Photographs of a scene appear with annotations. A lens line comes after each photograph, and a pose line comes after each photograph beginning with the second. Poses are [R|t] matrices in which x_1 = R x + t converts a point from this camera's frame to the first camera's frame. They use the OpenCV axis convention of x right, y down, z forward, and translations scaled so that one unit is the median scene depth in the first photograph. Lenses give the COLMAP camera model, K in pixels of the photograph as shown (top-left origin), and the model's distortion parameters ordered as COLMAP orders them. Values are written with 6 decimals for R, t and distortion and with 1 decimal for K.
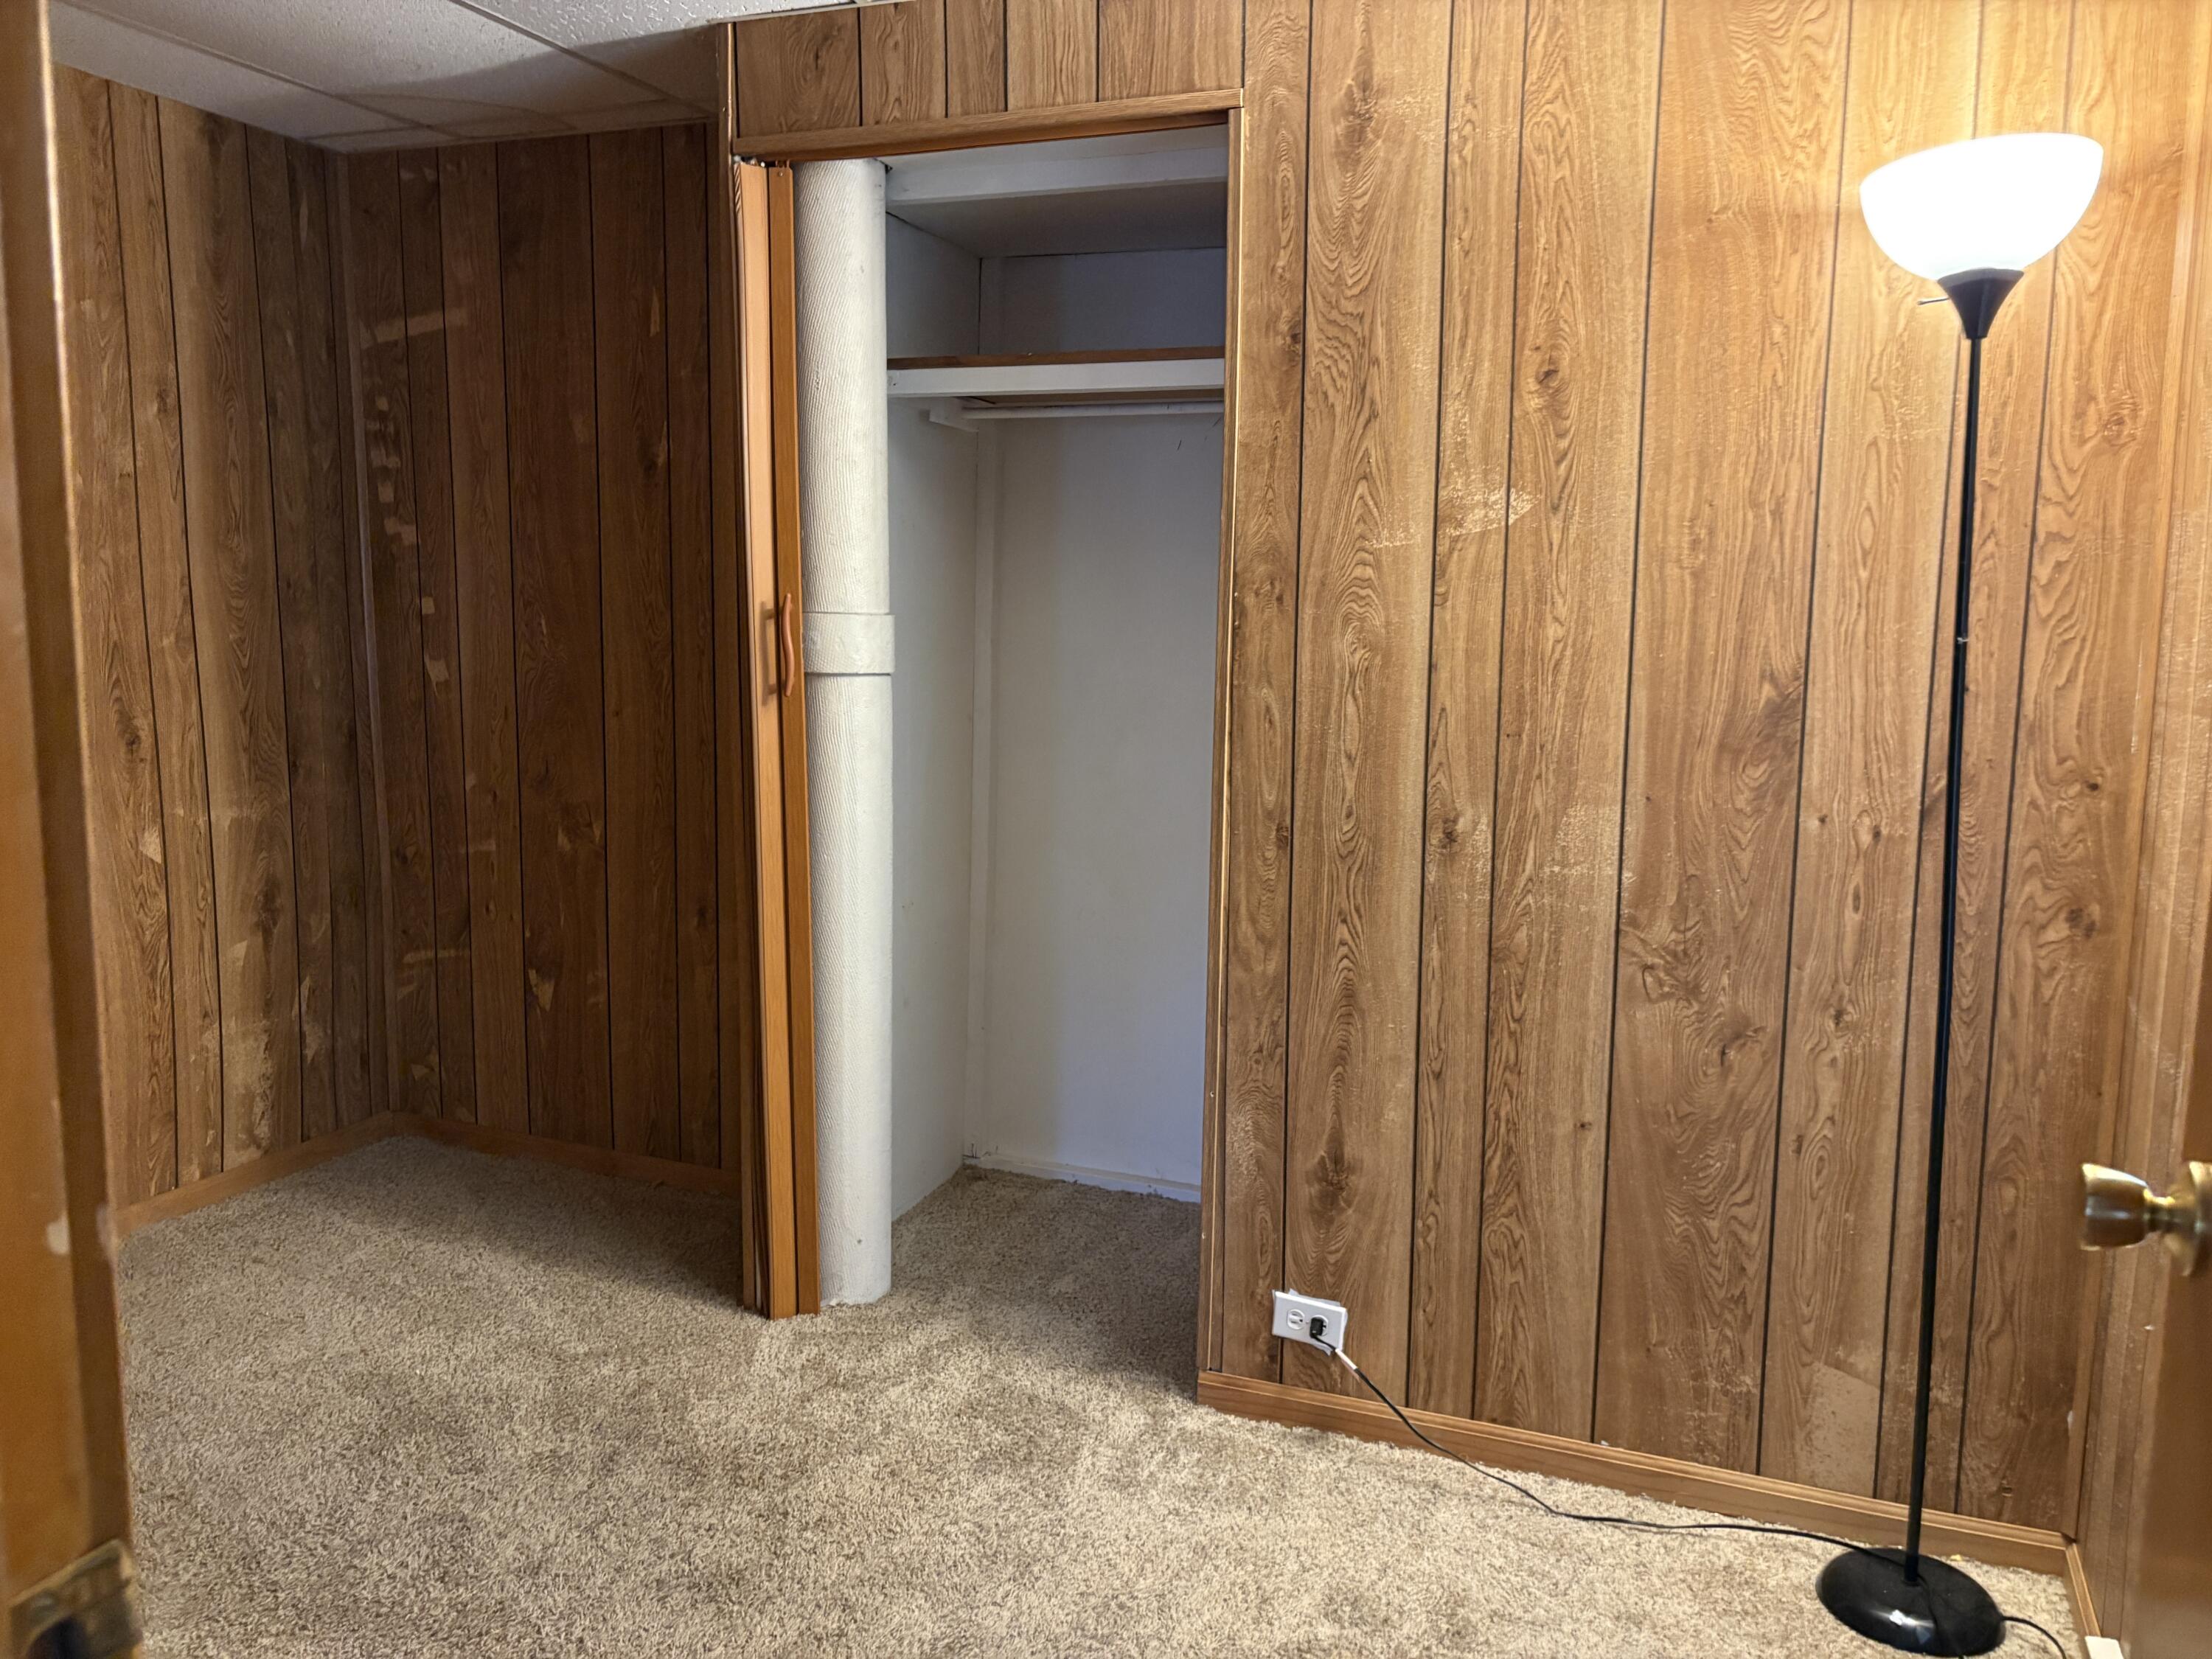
lens RADIAL K [[1713.8, 0, 1097.4], [0, 1713.8, 835.8], [0, 0, 1]] dist [0.065231, 0.004765]
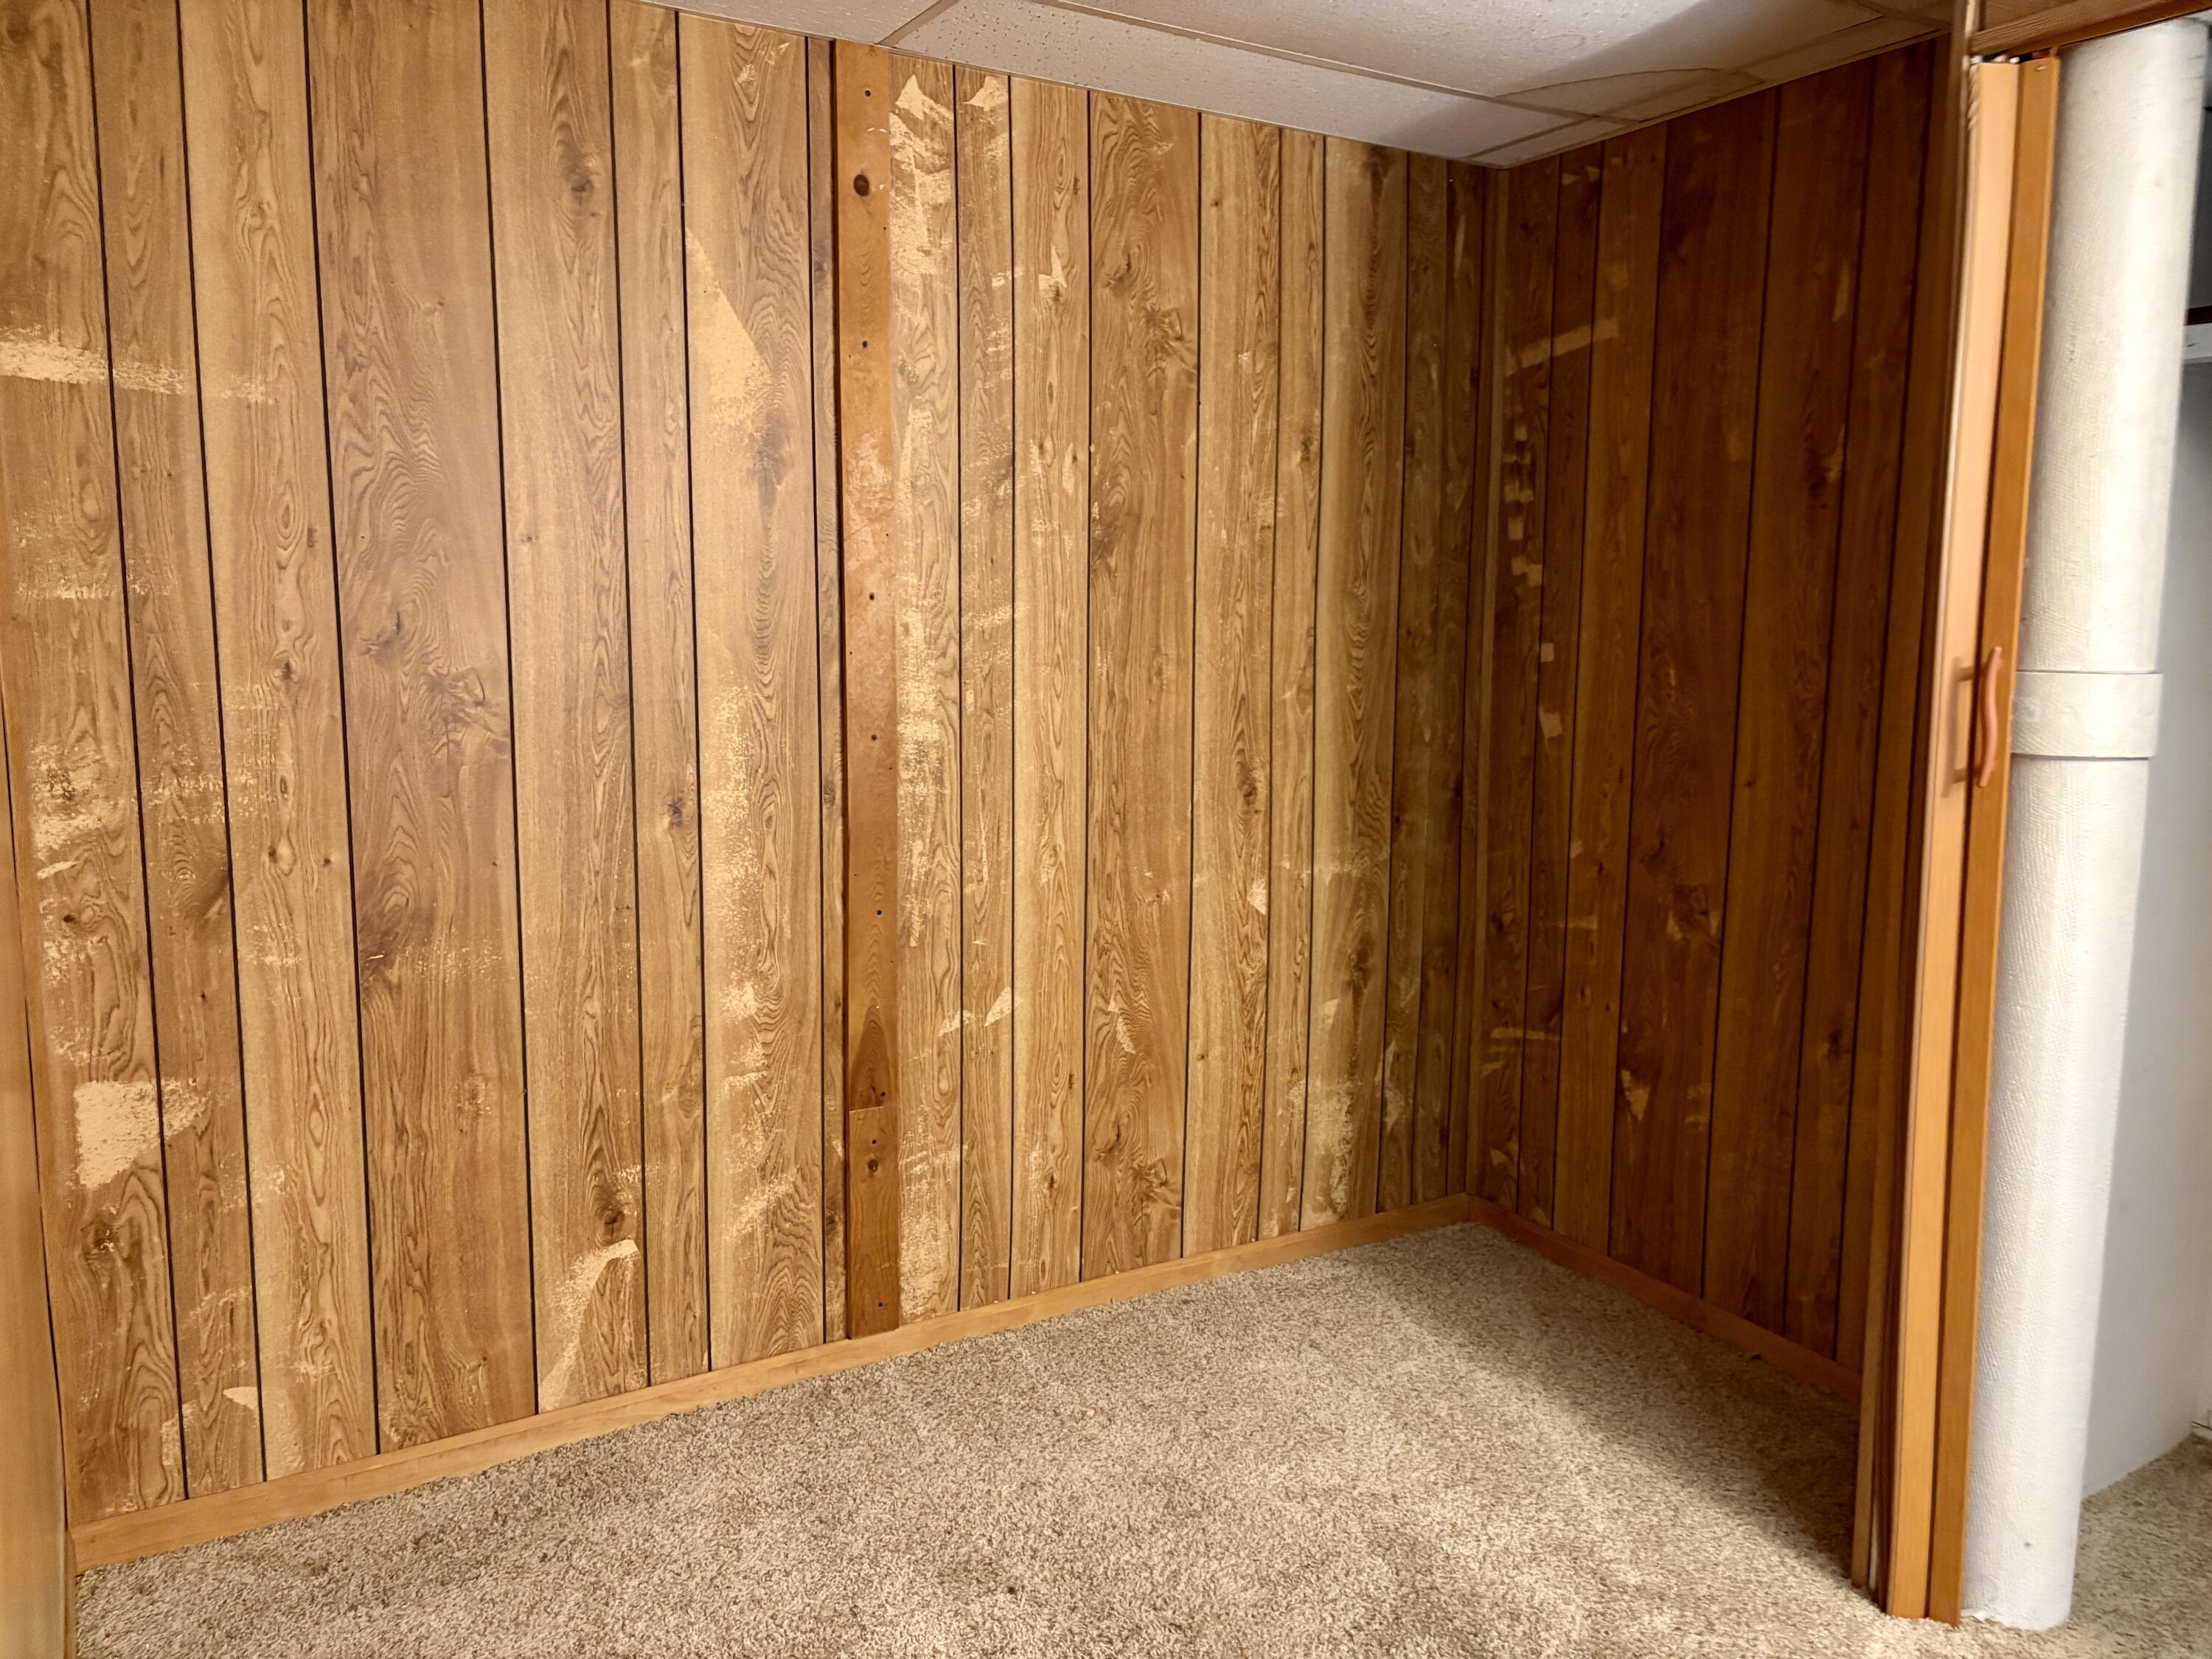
lens RADIAL K [[1687.5, 0, 1107.0], [0, 1687.5, 839.7], [0, 0, 1]] dist [0.054714, -0.061417]
pose [[0.798446, 0.073131, -0.597608, -0.046072], [-0.079836, 0.996691, 0.015301, -0.042238], [0.596749, 0.035494, 0.801643, 0.216206]]
